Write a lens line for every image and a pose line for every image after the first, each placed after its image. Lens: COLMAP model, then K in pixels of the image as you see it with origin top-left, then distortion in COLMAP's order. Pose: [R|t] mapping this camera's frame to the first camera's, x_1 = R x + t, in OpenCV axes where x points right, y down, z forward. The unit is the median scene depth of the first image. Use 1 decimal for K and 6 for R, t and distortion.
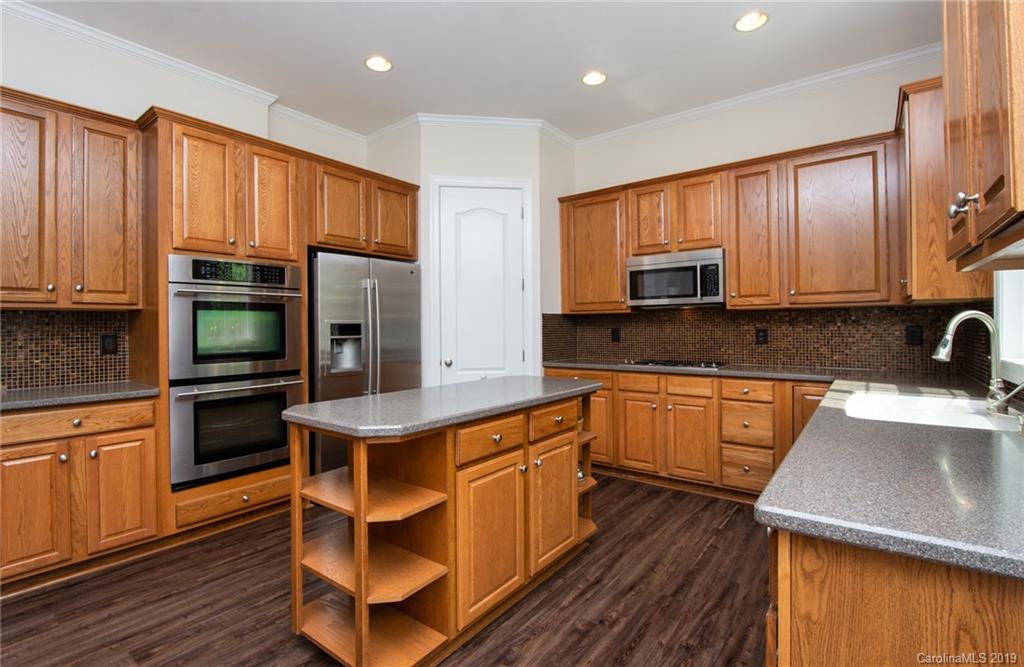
lens RADIAL K [[470.7, 0, 512.3], [0, 470.7, 325.0], [0, 0, 1]] dist [-0.001524, -0.000395]
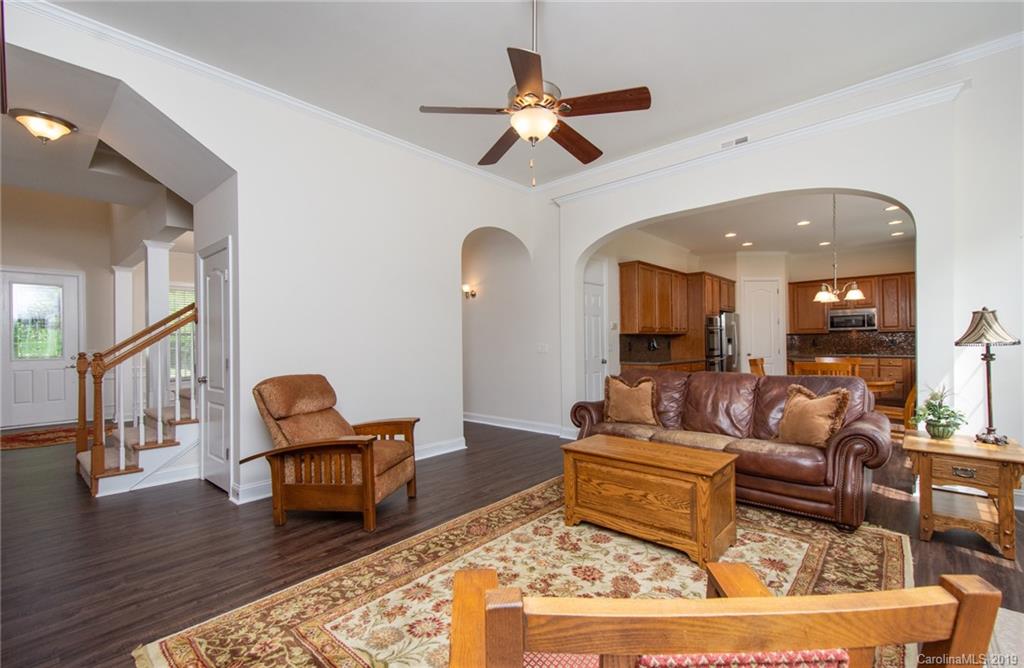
lens RADIAL K [[449.8, 0, 496.0], [0, 449.8, 338.6], [0, 0, 1]] dist [0.000046, 0.000195]
pose [[0.995769, -0.005097, -0.091756, -1.461535], [0.004678, 0.999978, -0.004779, 0.005411], [0.091778, 0.004329, 0.995770, -1.707212]]
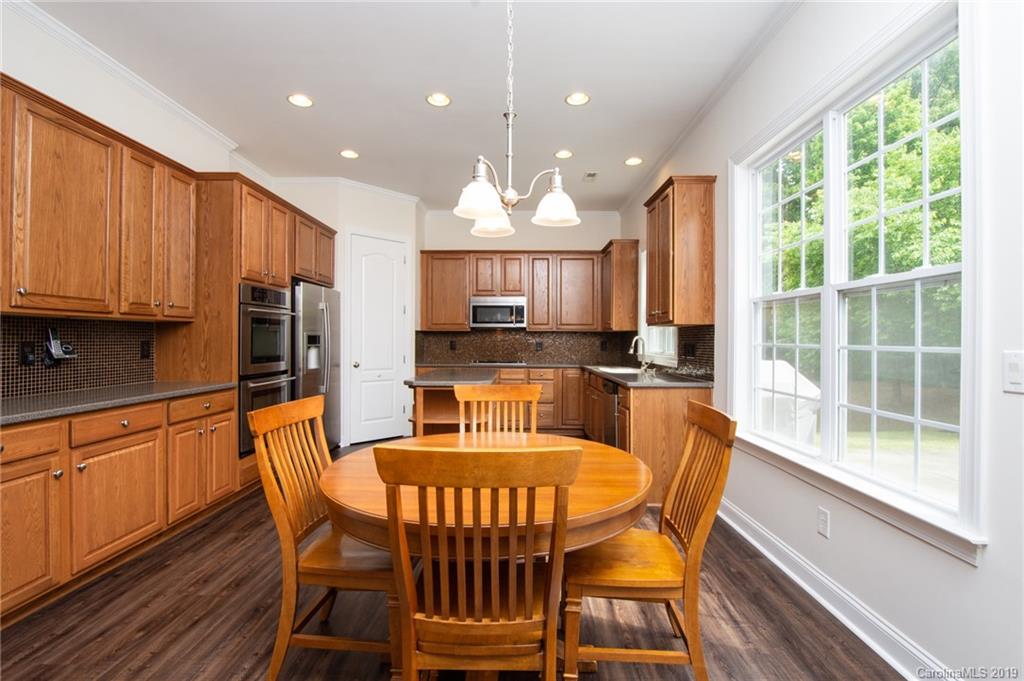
lens RADIAL K [[467.4, 0, 504.5], [0, 467.4, 342.7], [0, 0, 1]] dist [-0.000021, -0.000010]
pose [[0.804231, 0.008198, 0.594260, -0.713058], [-0.013219, 0.999904, 0.004097, 0.005407], [-0.594169, -0.011150, 0.804263, -0.408592]]
